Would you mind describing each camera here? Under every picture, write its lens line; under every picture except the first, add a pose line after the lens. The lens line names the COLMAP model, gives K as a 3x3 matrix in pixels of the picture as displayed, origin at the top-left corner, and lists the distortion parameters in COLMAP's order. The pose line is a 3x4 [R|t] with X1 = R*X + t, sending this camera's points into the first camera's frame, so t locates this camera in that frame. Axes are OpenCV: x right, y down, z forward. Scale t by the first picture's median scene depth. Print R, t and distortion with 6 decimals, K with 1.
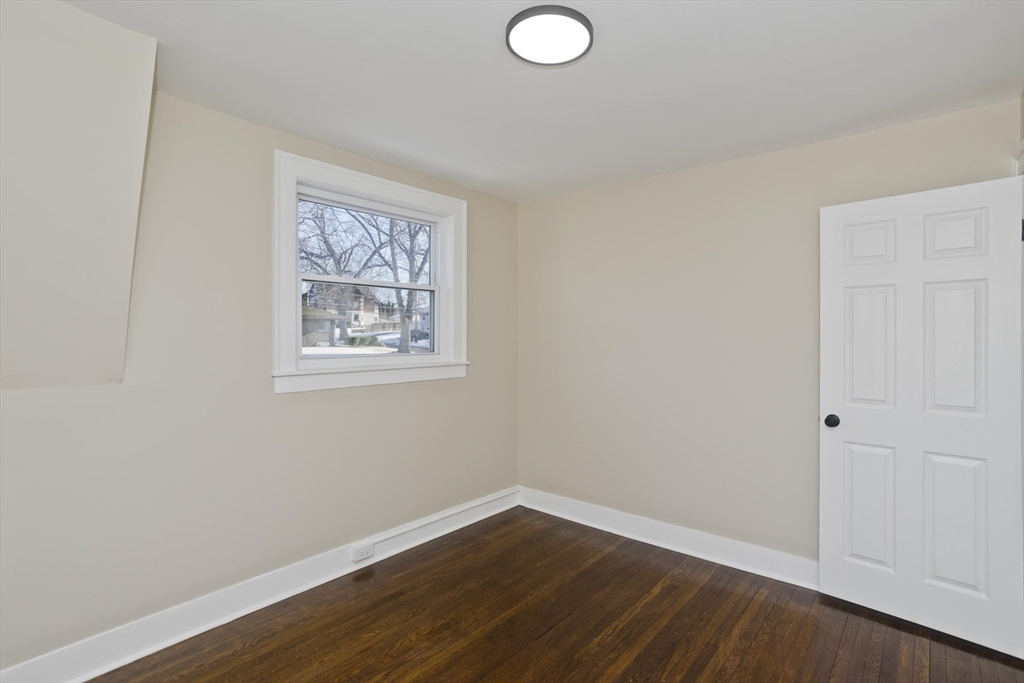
lens RADIAL K [[485.1, 0, 533.2], [0, 485.1, 342.2], [0, 0, 1]] dist [-0.046391, 0.026010]
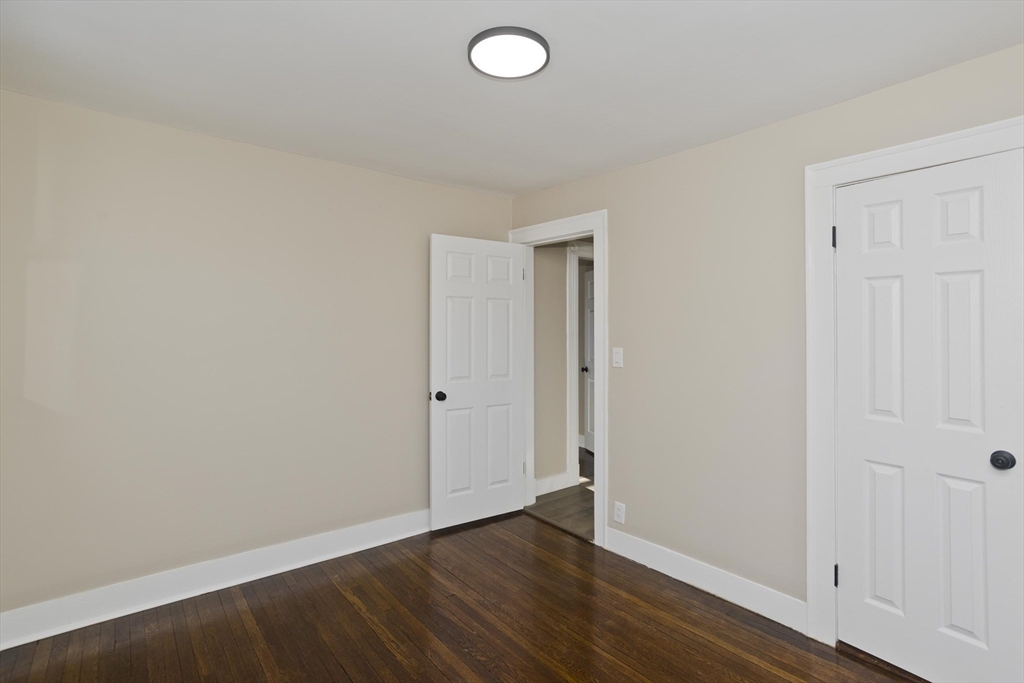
lens RADIAL K [[493.0, 0, 515.7], [0, 493.0, 332.0], [0, 0, 1]] dist [-0.048095, 0.026884]
pose [[0.206527, 0.003650, 0.978434, -0.665967], [0.009776, 0.999935, -0.005794, -0.004279], [-0.978392, 0.010761, 0.206478, 0.511767]]
